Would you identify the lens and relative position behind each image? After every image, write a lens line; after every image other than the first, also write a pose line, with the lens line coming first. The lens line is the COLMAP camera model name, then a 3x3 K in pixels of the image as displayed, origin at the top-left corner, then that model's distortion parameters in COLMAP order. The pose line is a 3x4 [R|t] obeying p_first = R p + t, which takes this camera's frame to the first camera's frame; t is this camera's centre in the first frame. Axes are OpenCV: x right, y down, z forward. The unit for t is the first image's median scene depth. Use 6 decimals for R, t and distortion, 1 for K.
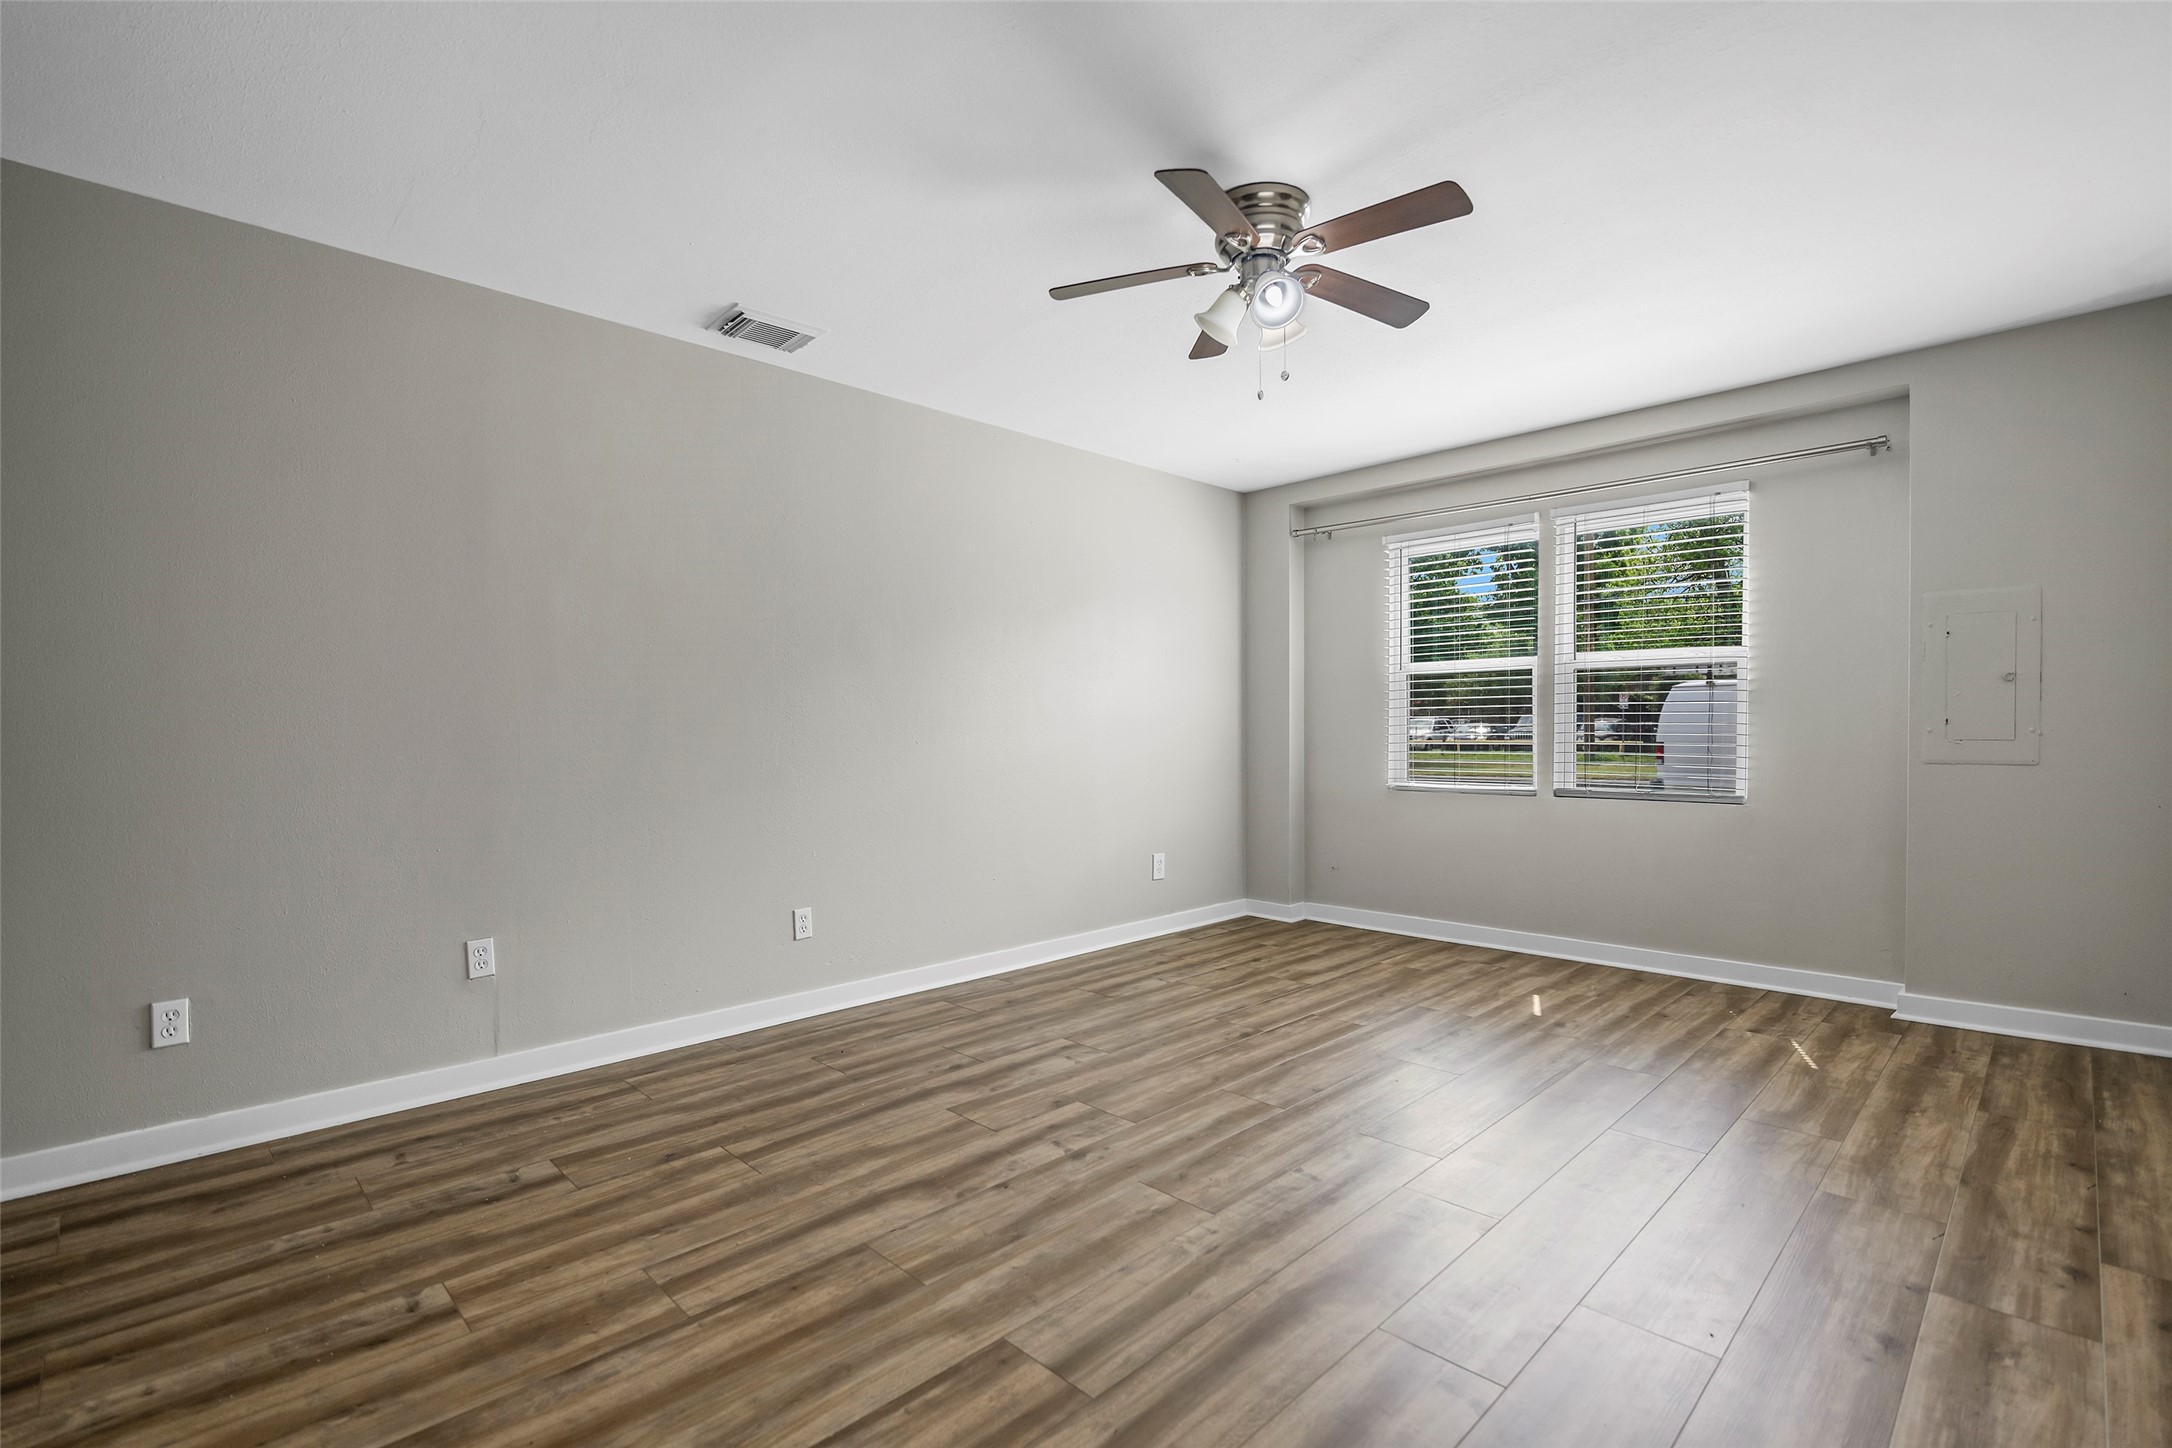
lens RADIAL K [[958.9, 0, 1089.2], [0, 958.9, 731.2], [0, 0, 1]] dist [-0.011821, 0.000332]
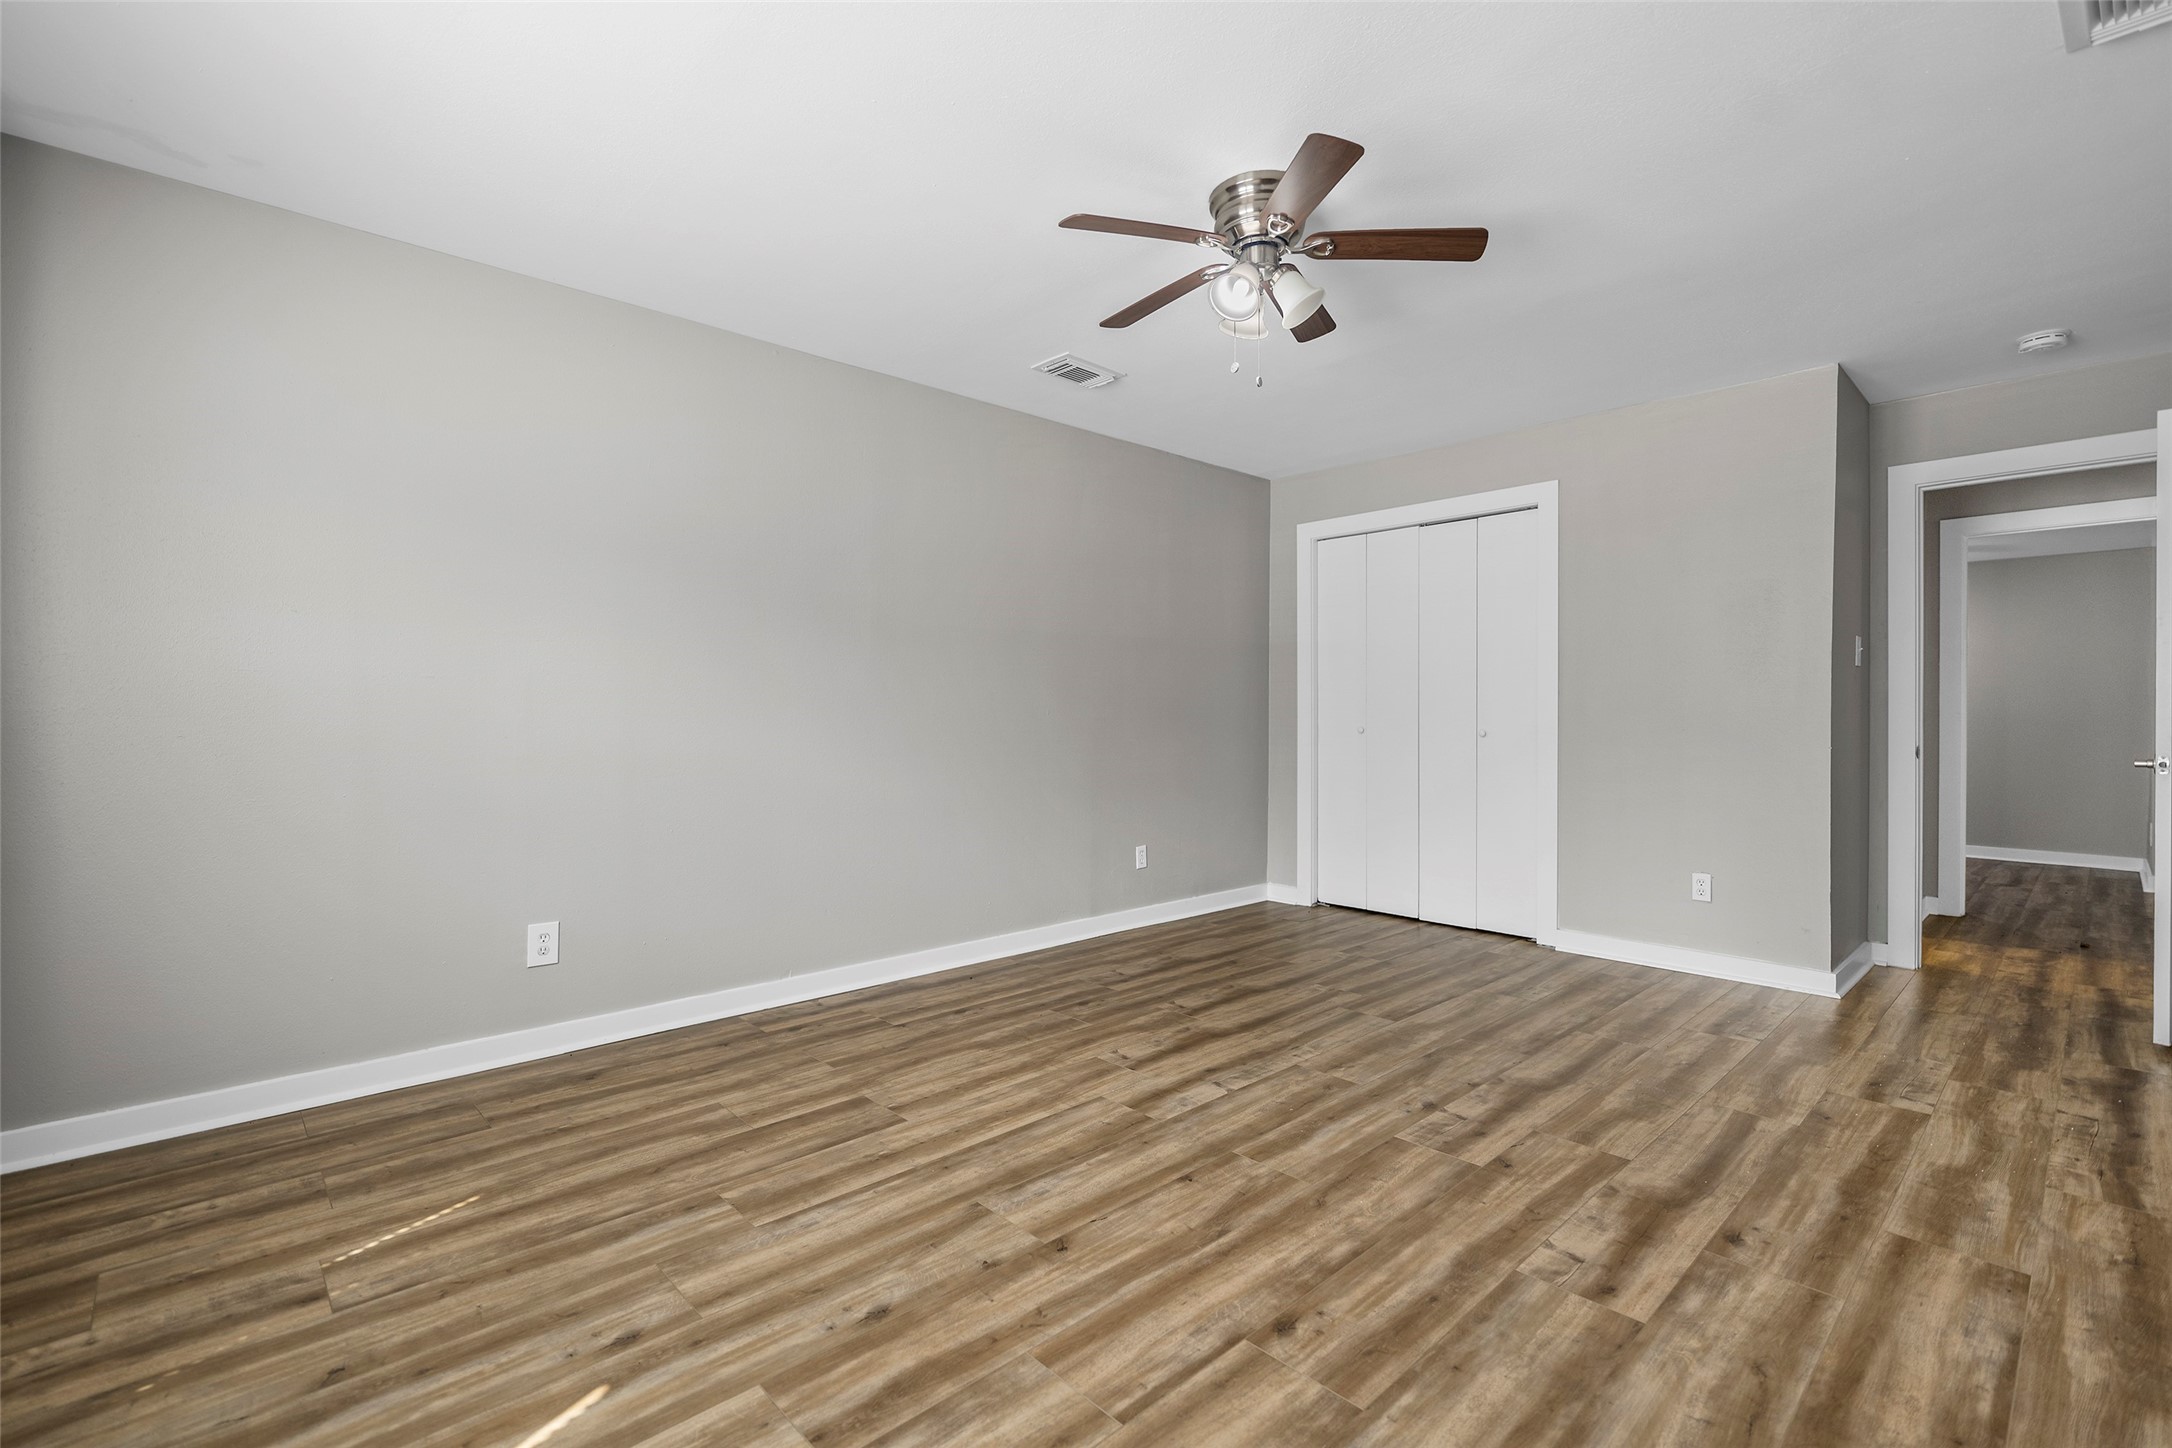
lens RADIAL K [[958.9, 0, 1088.9], [0, 958.9, 715.6], [0, 0, 1]] dist [-0.011821, 0.000332]
pose [[-0.999843, 0.008811, 0.015385, 0.312930], [0.008901, 0.999944, 0.005768, -0.008219], [-0.015333, 0.005904, -0.999865, 1.840094]]
